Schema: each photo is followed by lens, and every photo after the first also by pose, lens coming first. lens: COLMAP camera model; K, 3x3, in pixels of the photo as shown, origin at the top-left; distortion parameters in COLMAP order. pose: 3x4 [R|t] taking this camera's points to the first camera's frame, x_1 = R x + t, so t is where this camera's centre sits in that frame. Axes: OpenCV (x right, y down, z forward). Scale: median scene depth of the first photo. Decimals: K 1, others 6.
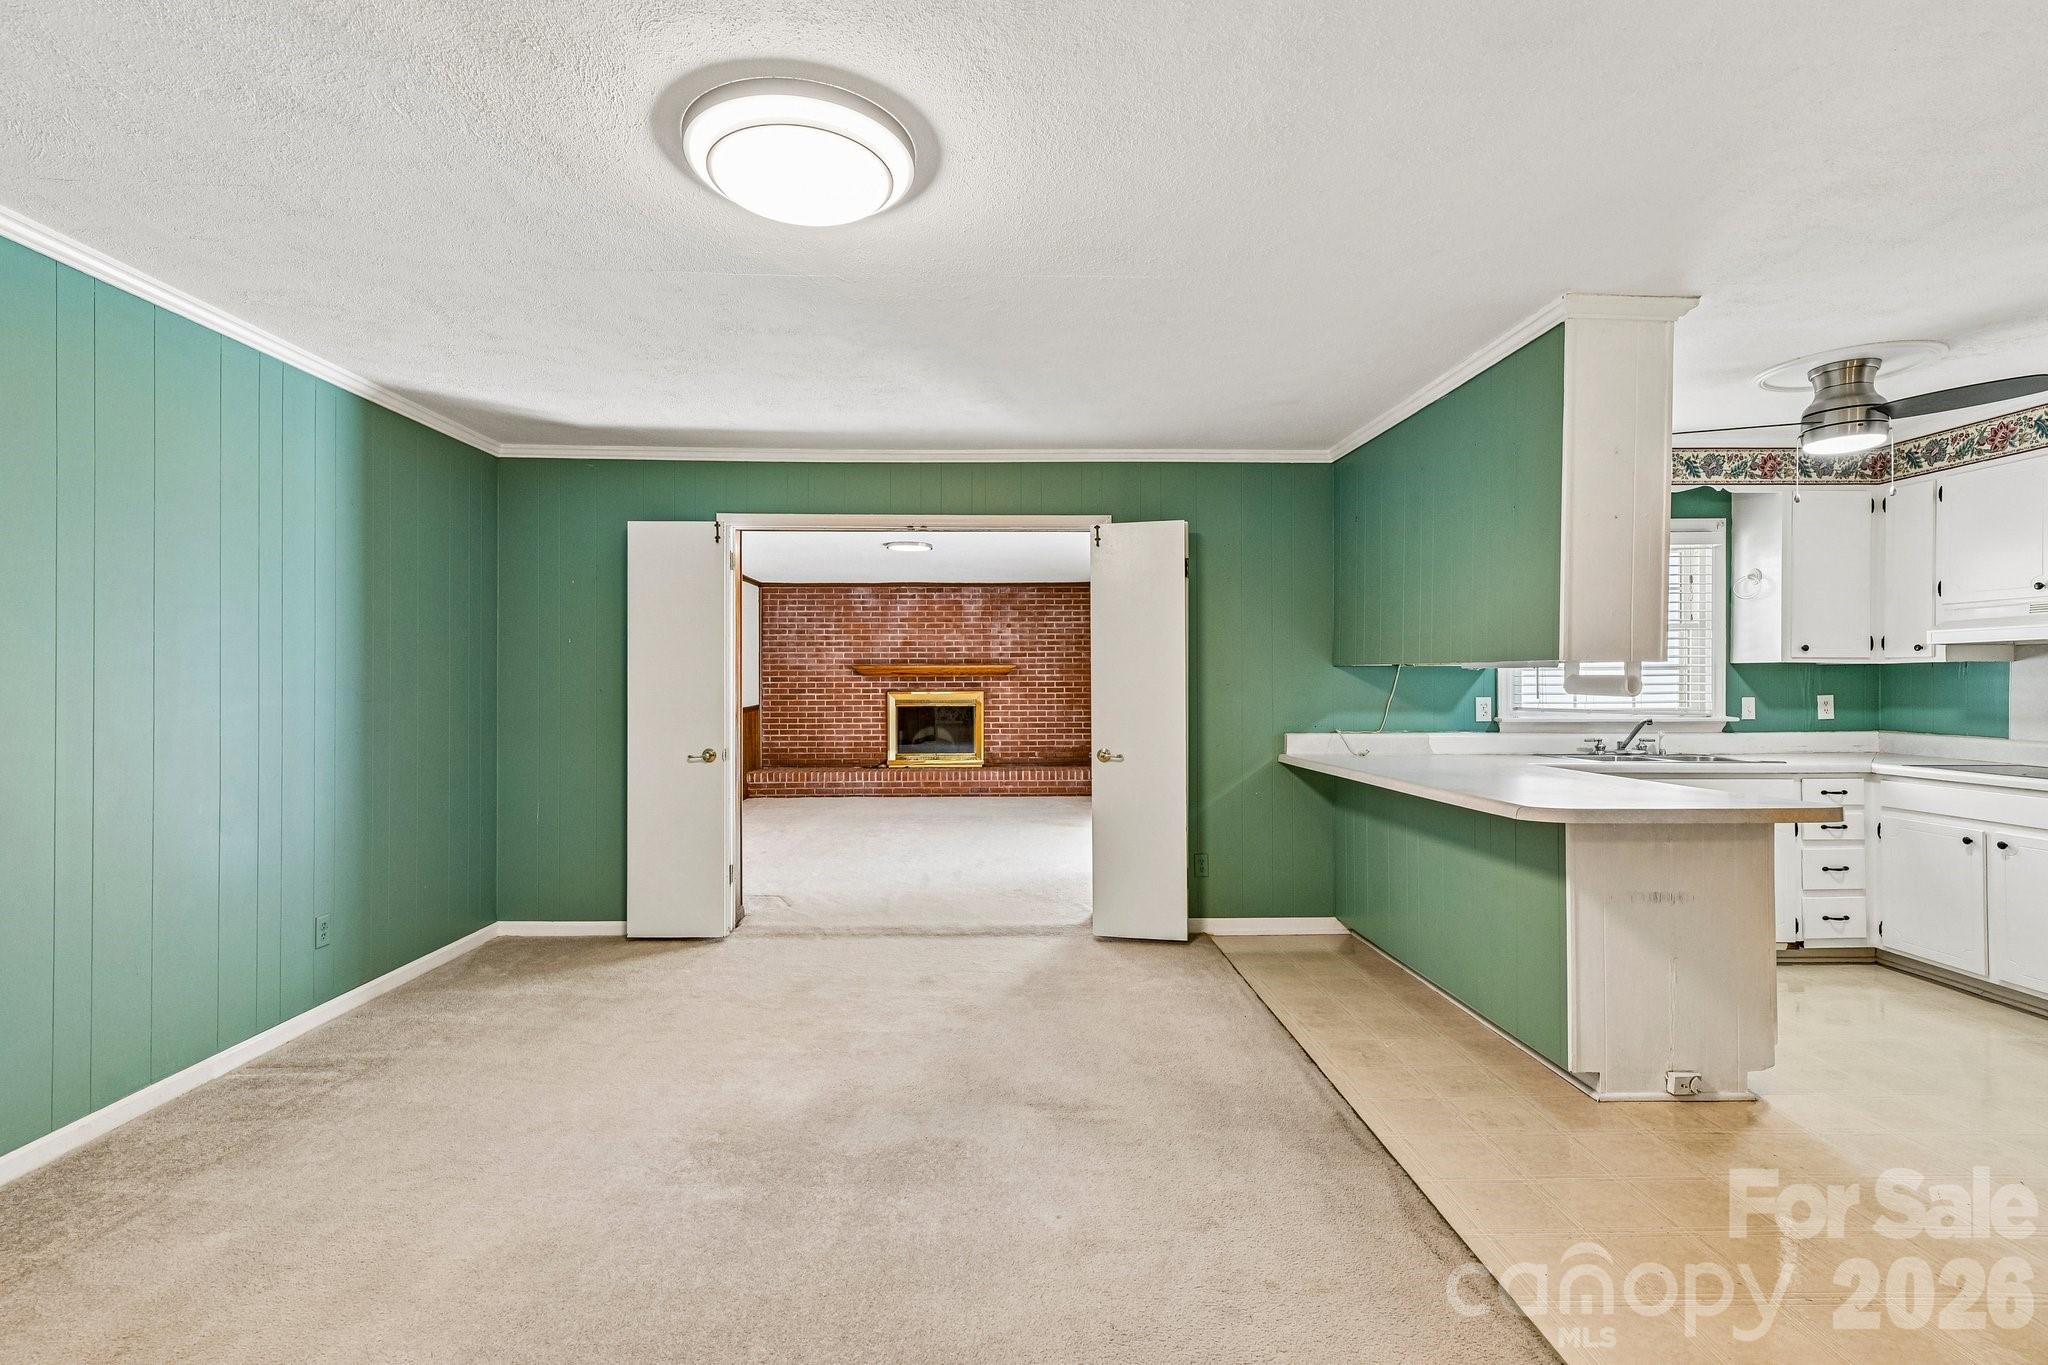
lens RADIAL K [[893.3, 0, 1024.4], [0, 893.3, 676.9], [0, 0, 1]] dist [0.002301, 0.000657]
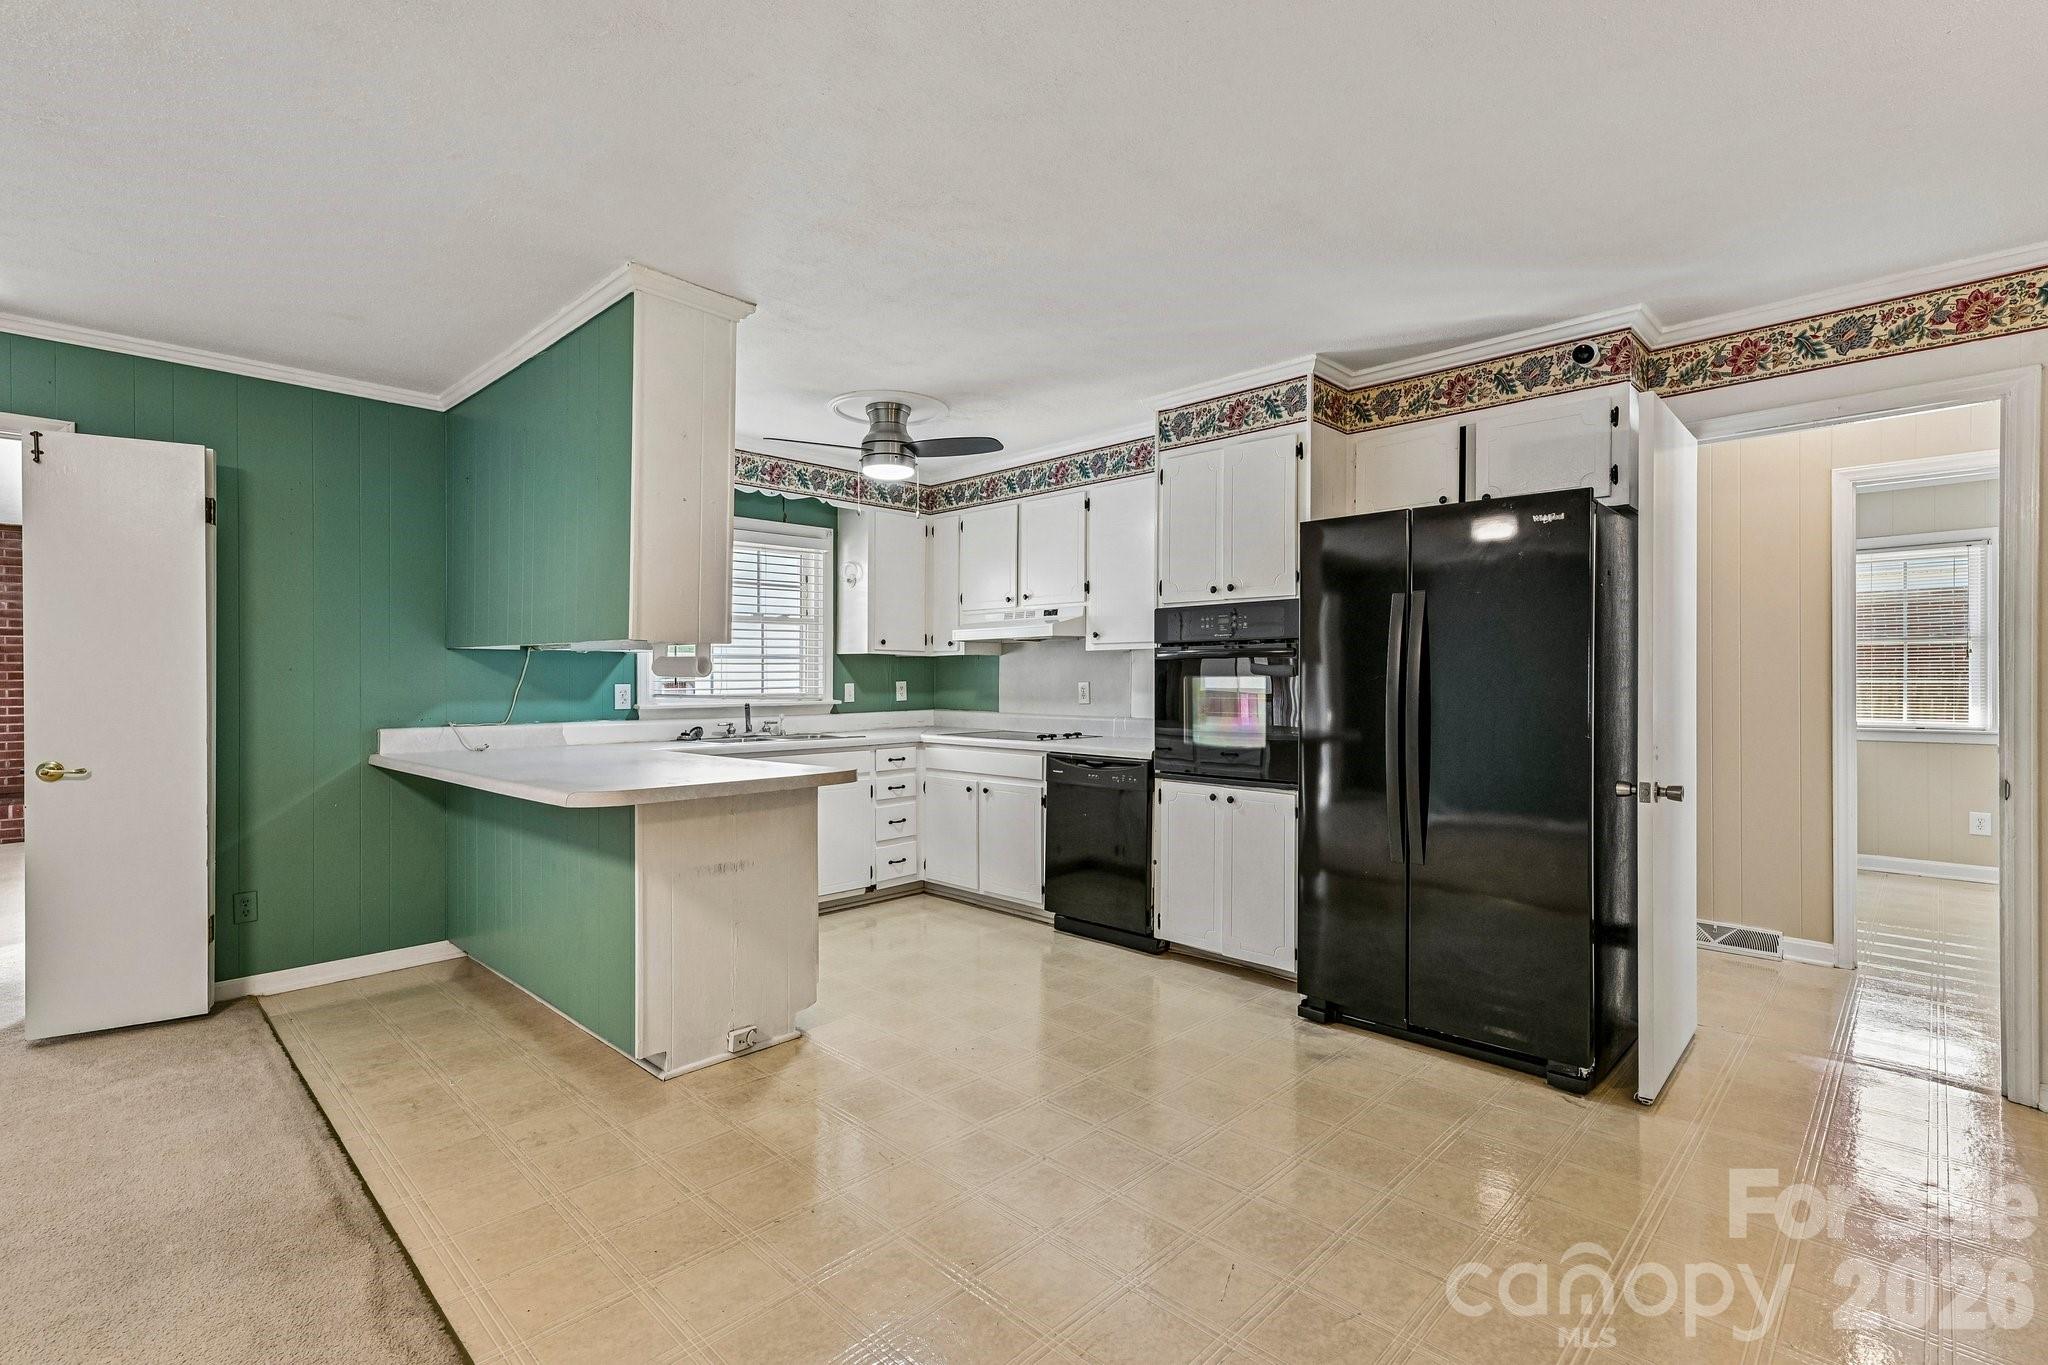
lens RADIAL K [[910.7, 0, 978.4], [0, 910.7, 675.6], [0, 0, 1]] dist [0.000943, 0.000061]
pose [[0.730016, 0.000934, 0.683429, 0.130346], [-0.002132, 0.999997, 0.000911, 0.012781], [-0.683426, -0.002122, 0.730016, 0.010997]]
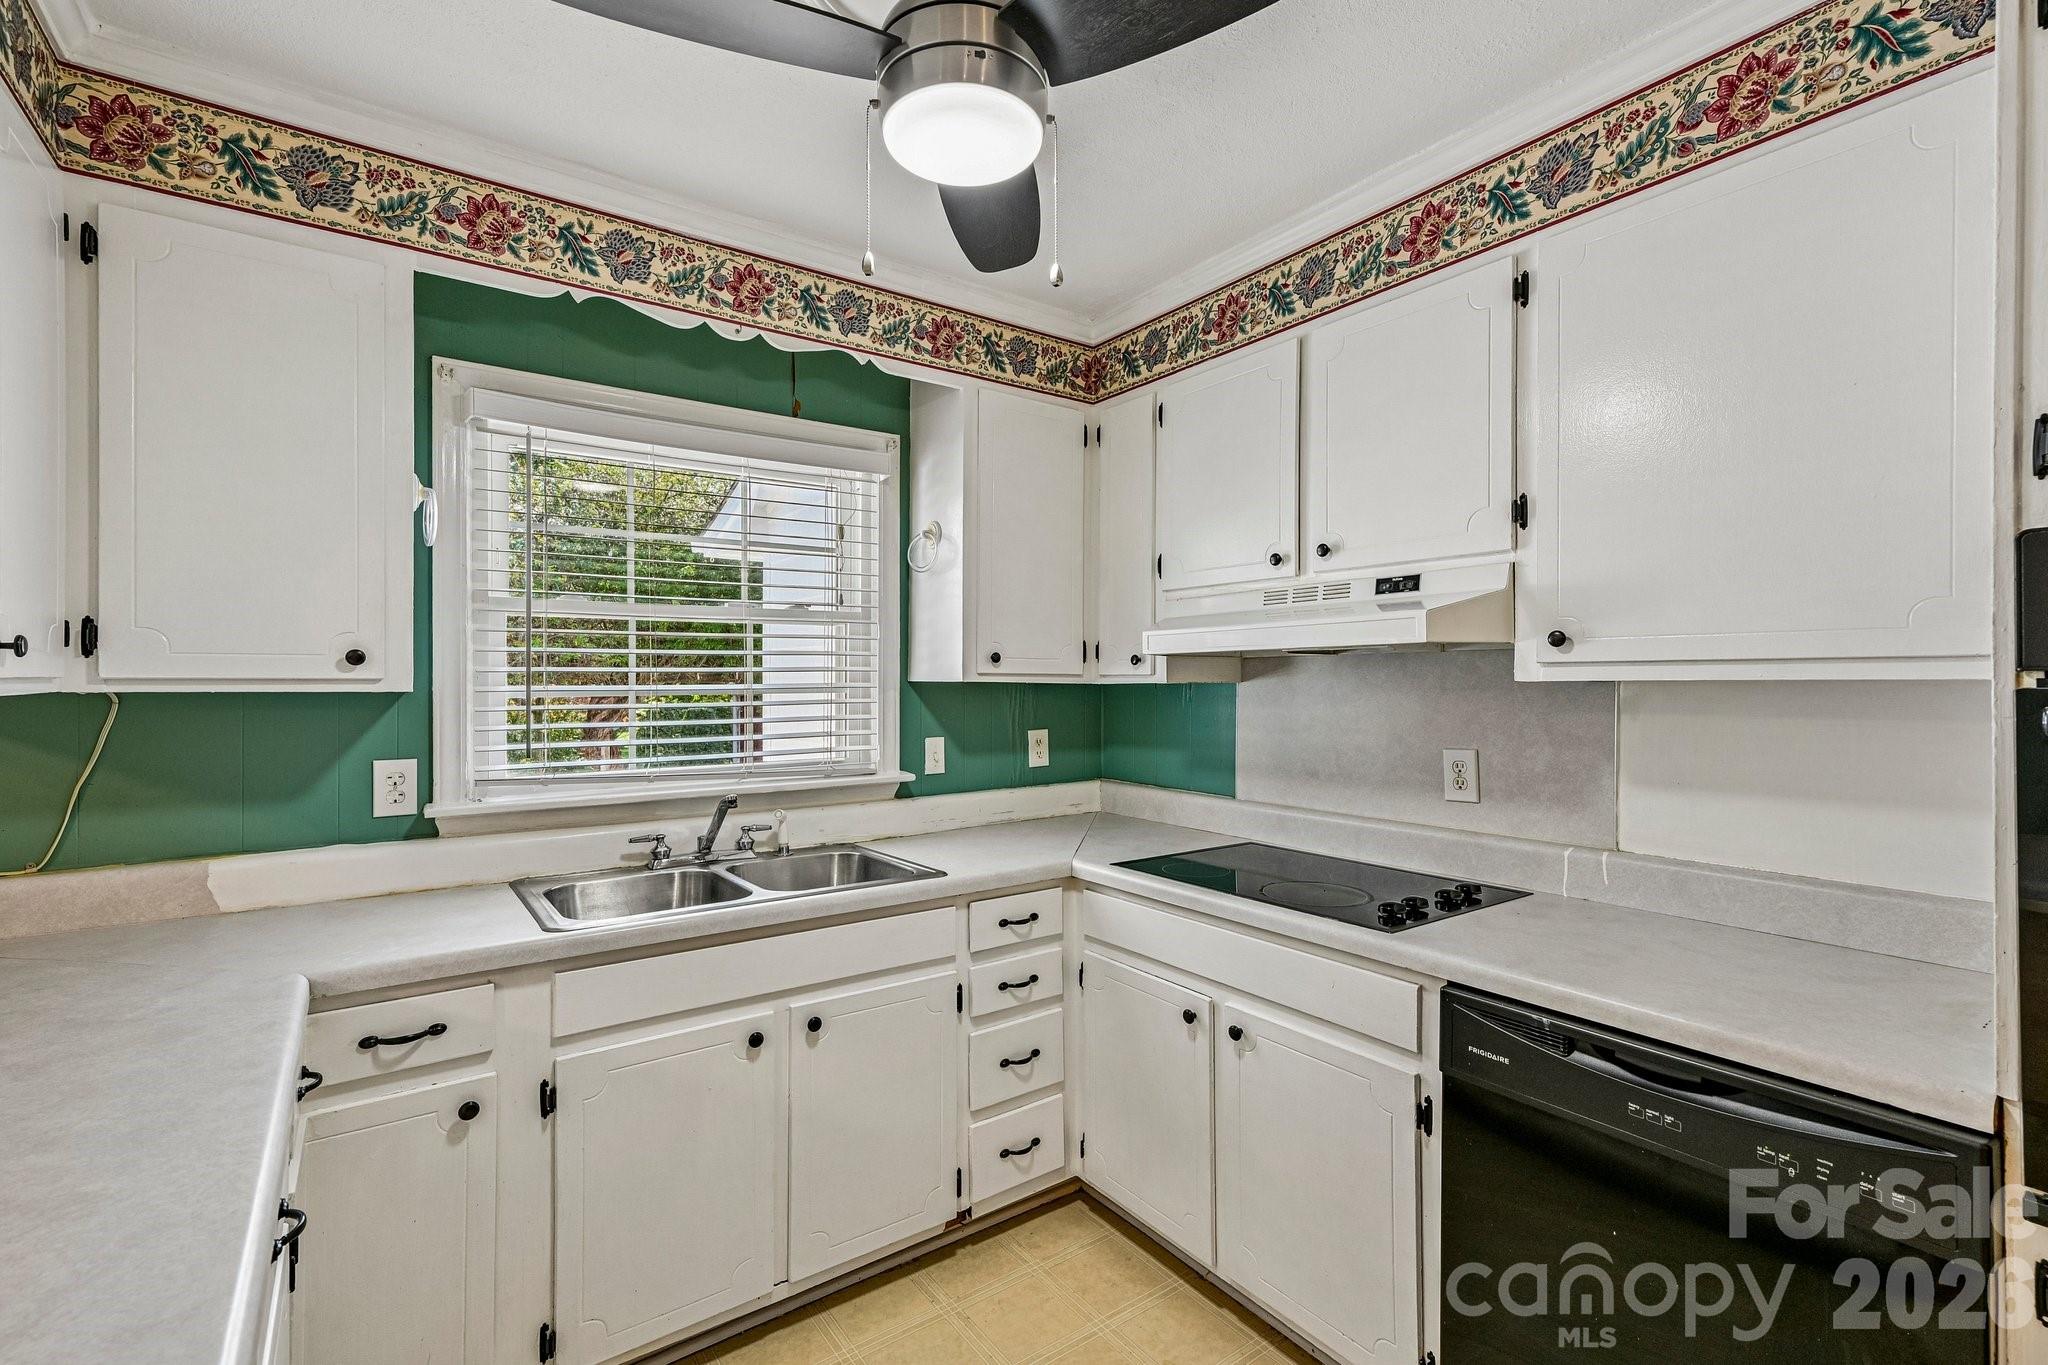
lens RADIAL K [[894.0, 0, 941.8], [0, 894.0, 675.8], [0, 0, 1]] dist [0.000633, 0.000049]
pose [[0.860923, 0.003690, 0.508721, 0.576126], [-0.001725, 0.999989, -0.004335, -0.018819], [-0.508732, 0.002855, 0.860920, 0.543155]]
